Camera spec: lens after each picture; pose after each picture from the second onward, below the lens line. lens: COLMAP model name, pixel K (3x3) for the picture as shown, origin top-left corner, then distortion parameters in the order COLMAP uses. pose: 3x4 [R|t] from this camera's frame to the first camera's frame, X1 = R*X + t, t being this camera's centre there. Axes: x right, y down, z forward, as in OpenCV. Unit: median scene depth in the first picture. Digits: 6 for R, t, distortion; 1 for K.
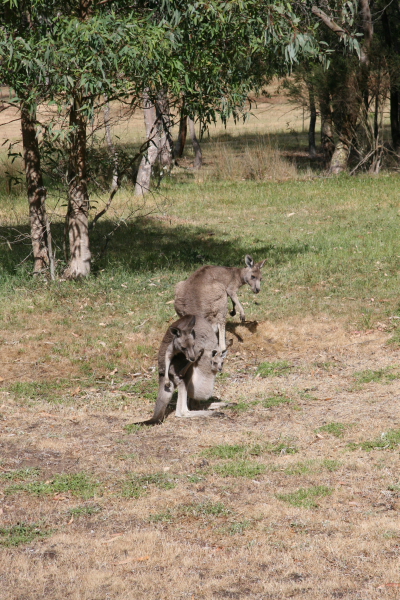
lens RADIAL K [[2286.7, 0, 219.1], [0, 2286.7, 313.1], [0, 0, 1]] dist [0.893757, 0.000000]
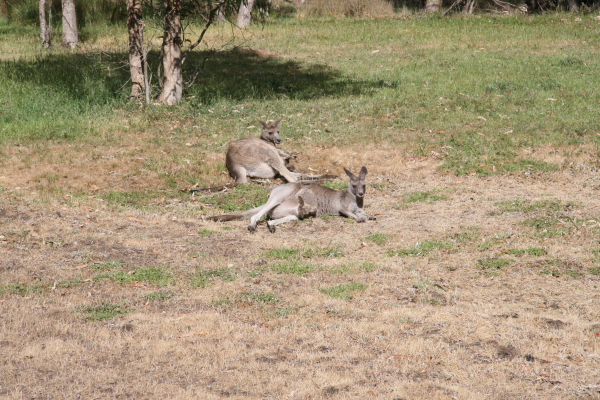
lens RADIAL K [[2286.7, 0, 299.0], [0, 2286.7, 205.9], [0, 0, 1]] dist [0.893757, 0.000000]
pose [[0.999273, 0.035579, -0.013664, 0.021721], [-0.035208, 0.999030, 0.026450, 0.003740], [0.014591, -0.025949, 0.999557, -0.140970]]
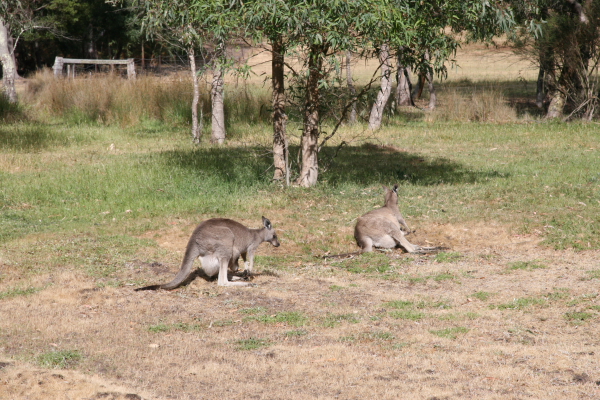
lens RADIAL K [[2286.7, 0, 300.7], [0, 2286.7, 199.7], [0, 0, 1]] dist [0.893757, 0.000000]
pose [[0.995948, 0.053313, -0.072424, 0.033416], [-0.055028, 0.998245, -0.021884, 0.024920], [0.071130, 0.025781, 0.997134, -0.328703]]
